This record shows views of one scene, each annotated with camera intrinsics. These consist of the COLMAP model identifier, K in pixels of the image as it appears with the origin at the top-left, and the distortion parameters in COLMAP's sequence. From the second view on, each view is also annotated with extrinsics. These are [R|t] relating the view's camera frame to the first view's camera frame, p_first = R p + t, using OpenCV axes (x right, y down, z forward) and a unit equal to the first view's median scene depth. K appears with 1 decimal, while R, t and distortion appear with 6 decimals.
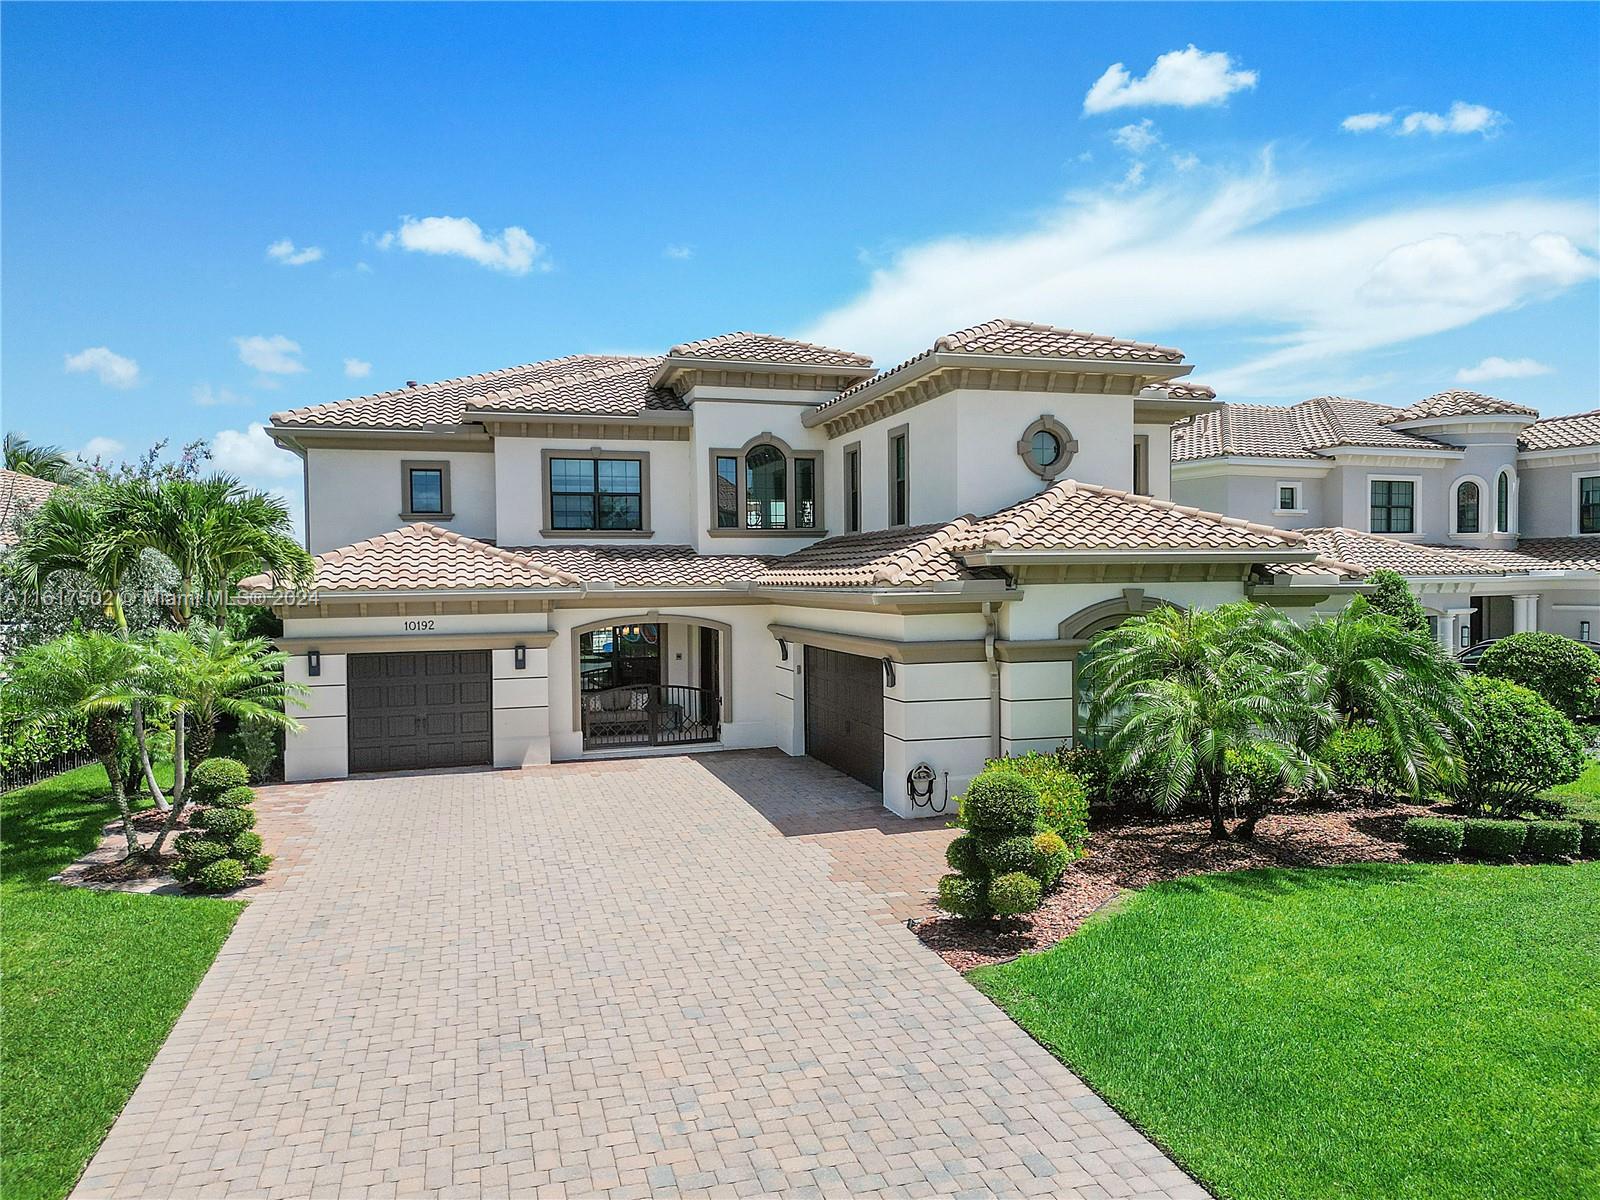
lens RADIAL K [[1168.2, 0, 818.3], [0, 1168.2, 606.2], [0, 0, 1]] dist [0.059211, -0.064166]
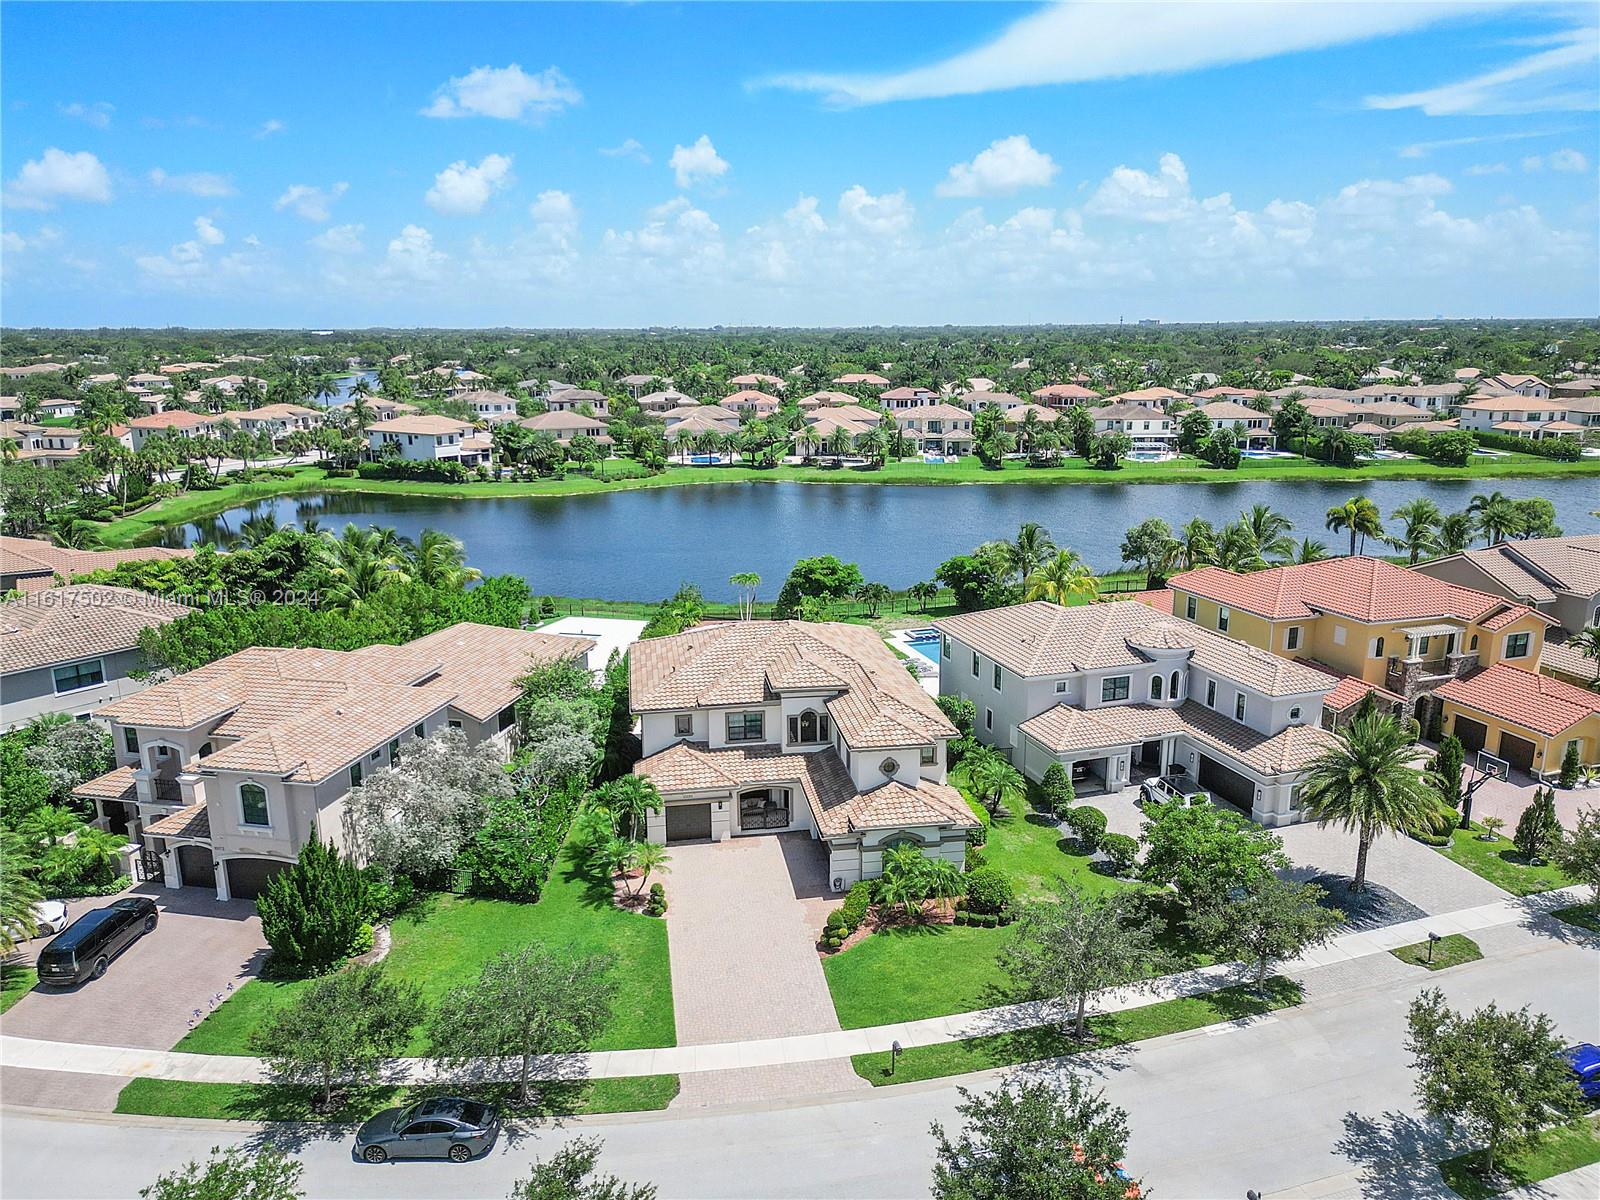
lens RADIAL K [[1144.8, 0, 811.8], [0, 1144.8, 597.7], [0, 0, 1]] dist [0.064814, -0.061542]
pose [[0.991931, 0.036020, -0.121557, 0.310226], [-0.010102, 0.978198, 0.207429, -1.085320], [0.126378, -0.204527, 0.970668, -1.690330]]
